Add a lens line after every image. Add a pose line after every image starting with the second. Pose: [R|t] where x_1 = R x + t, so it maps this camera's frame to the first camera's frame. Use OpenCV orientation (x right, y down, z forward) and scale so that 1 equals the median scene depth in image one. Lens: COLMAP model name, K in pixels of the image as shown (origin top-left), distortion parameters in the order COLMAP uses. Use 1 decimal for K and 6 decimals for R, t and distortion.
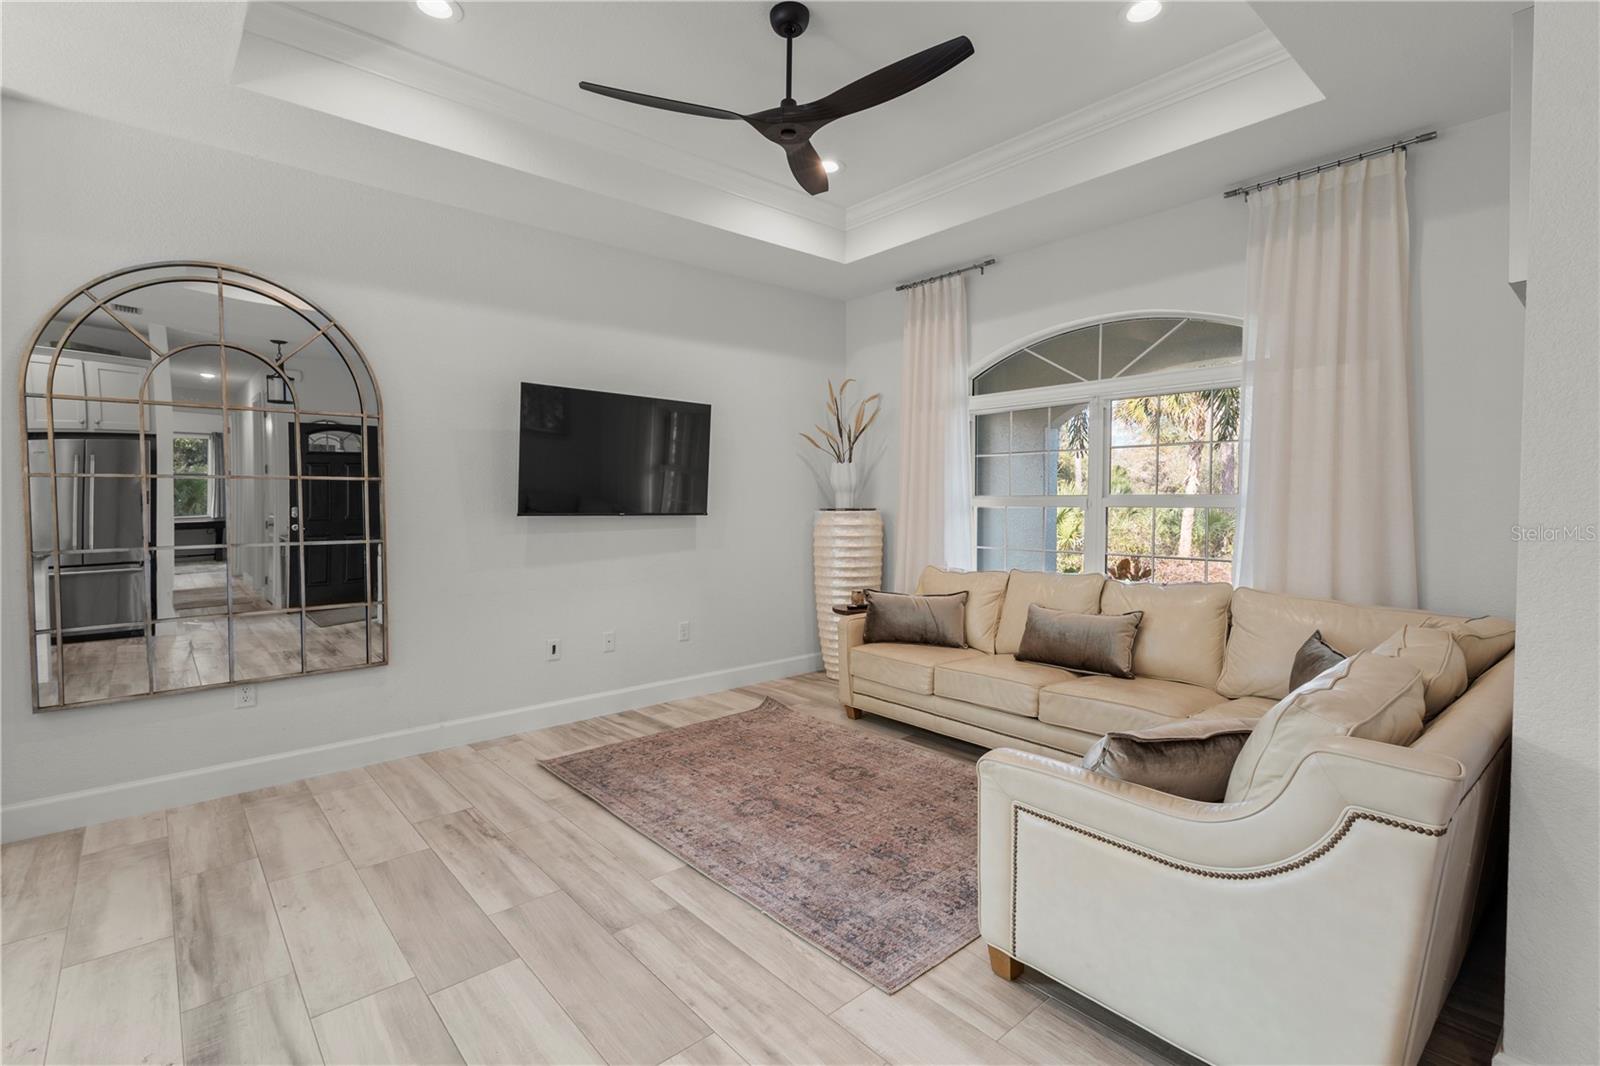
lens RADIAL K [[738.6, 0, 801.5], [0, 738.6, 526.9], [0, 0, 1]] dist [0.008457, -0.001954]
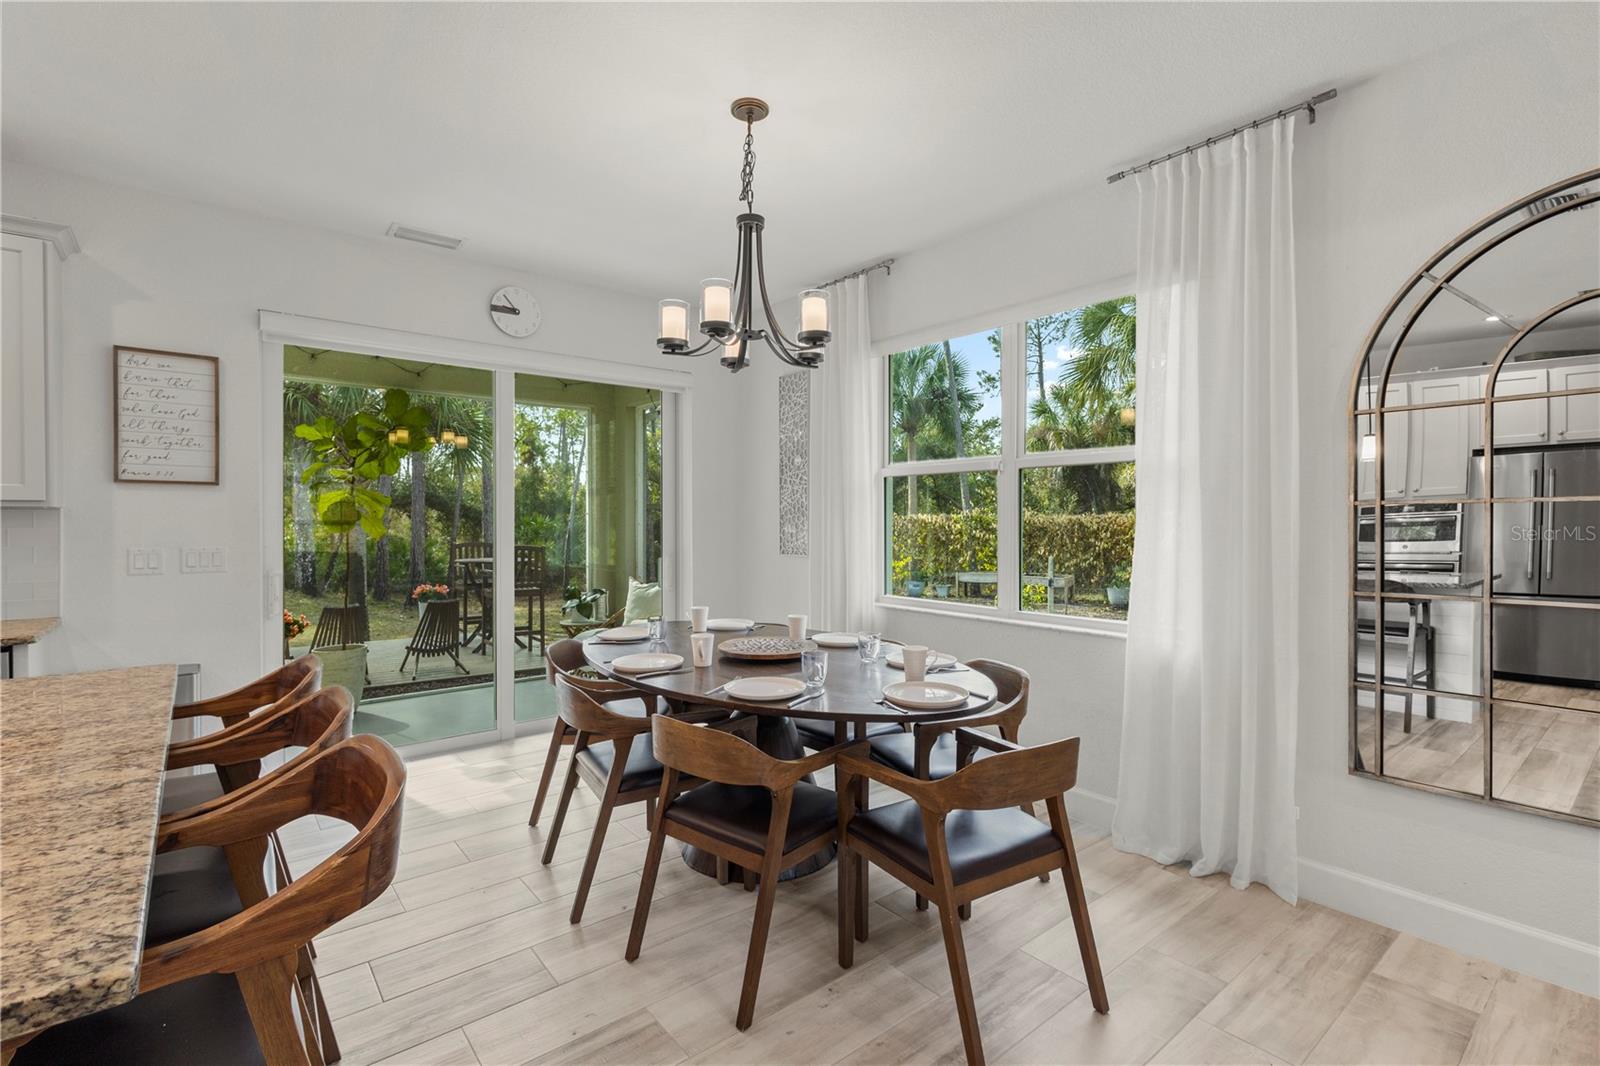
lens RADIAL K [[737.9, 0, 802.5], [0, 737.9, 526.3], [0, 0, 1]] dist [0.008369, -0.000737]
pose [[-0.033006, 0.007077, -0.999430, -0.108618], [-0.031410, 0.999474, 0.008115, -0.021465], [0.998961, 0.031660, -0.032766, 0.295112]]
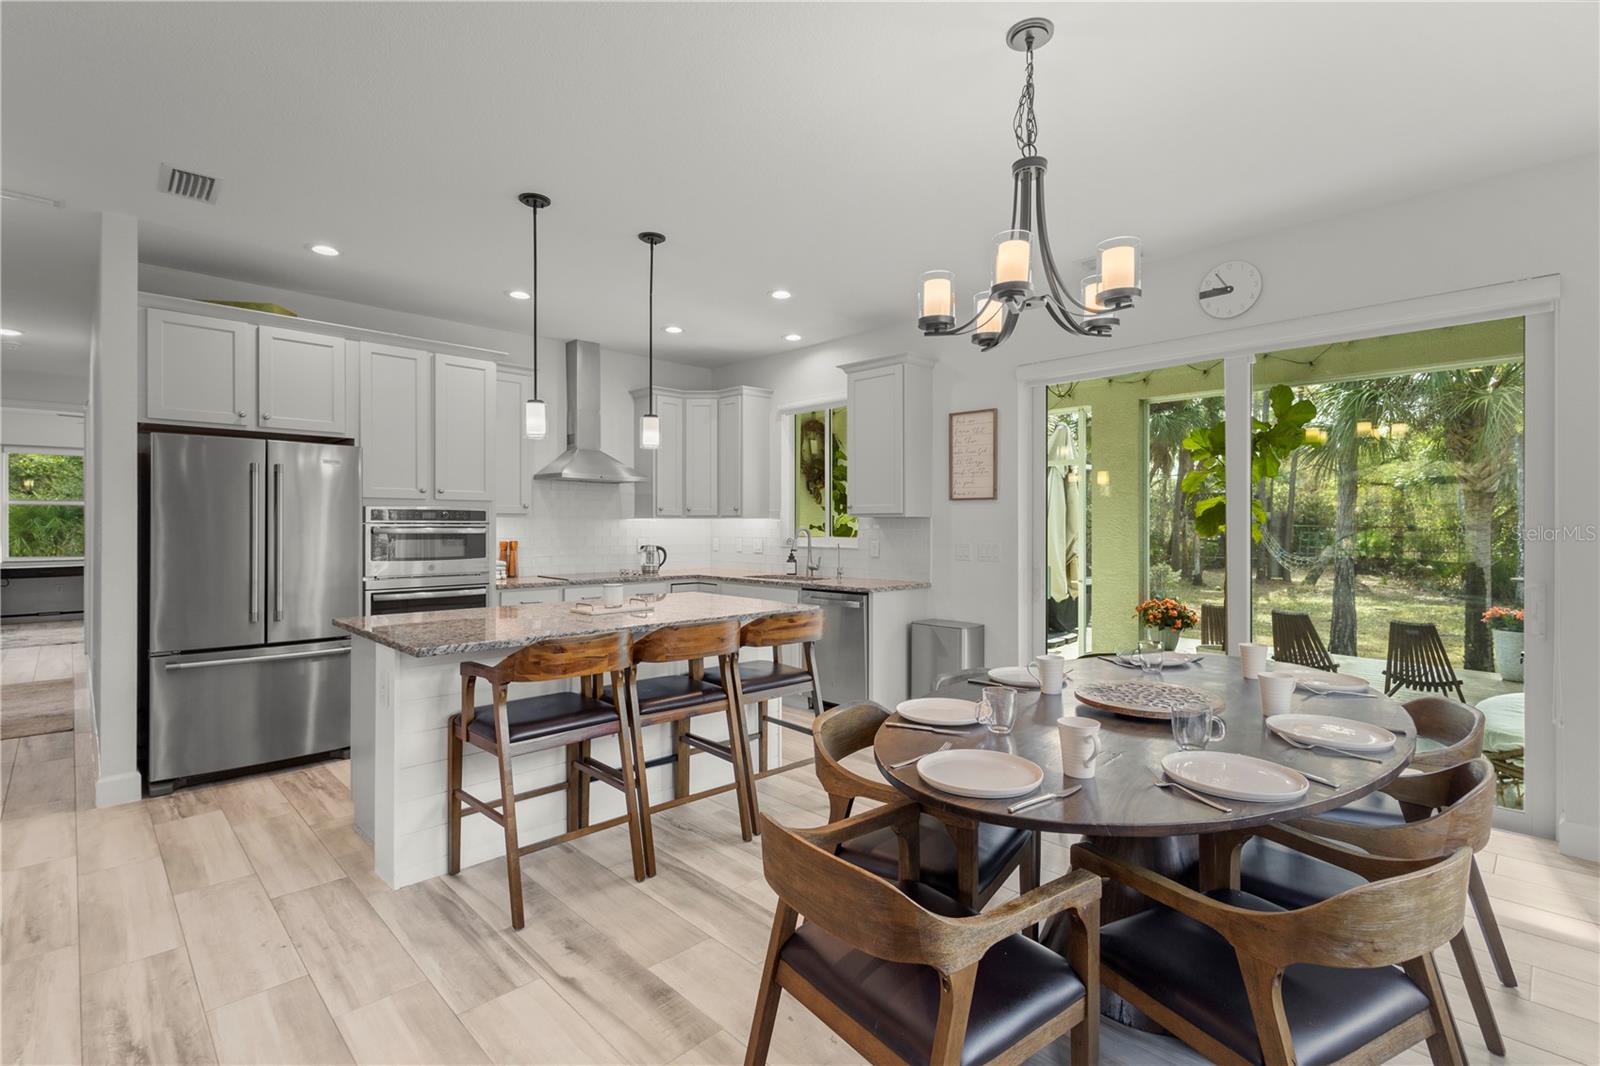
lens RADIAL K [[738.6, 0, 801.5], [0, 738.6, 526.9], [0, 0, 1]] dist [0.008457, -0.001954]
pose [[-0.998569, -0.001965, -0.053448, -0.609940], [-0.003797, 0.999408, 0.034205, -0.037512], [0.053349, 0.034359, -0.997985, 0.811890]]
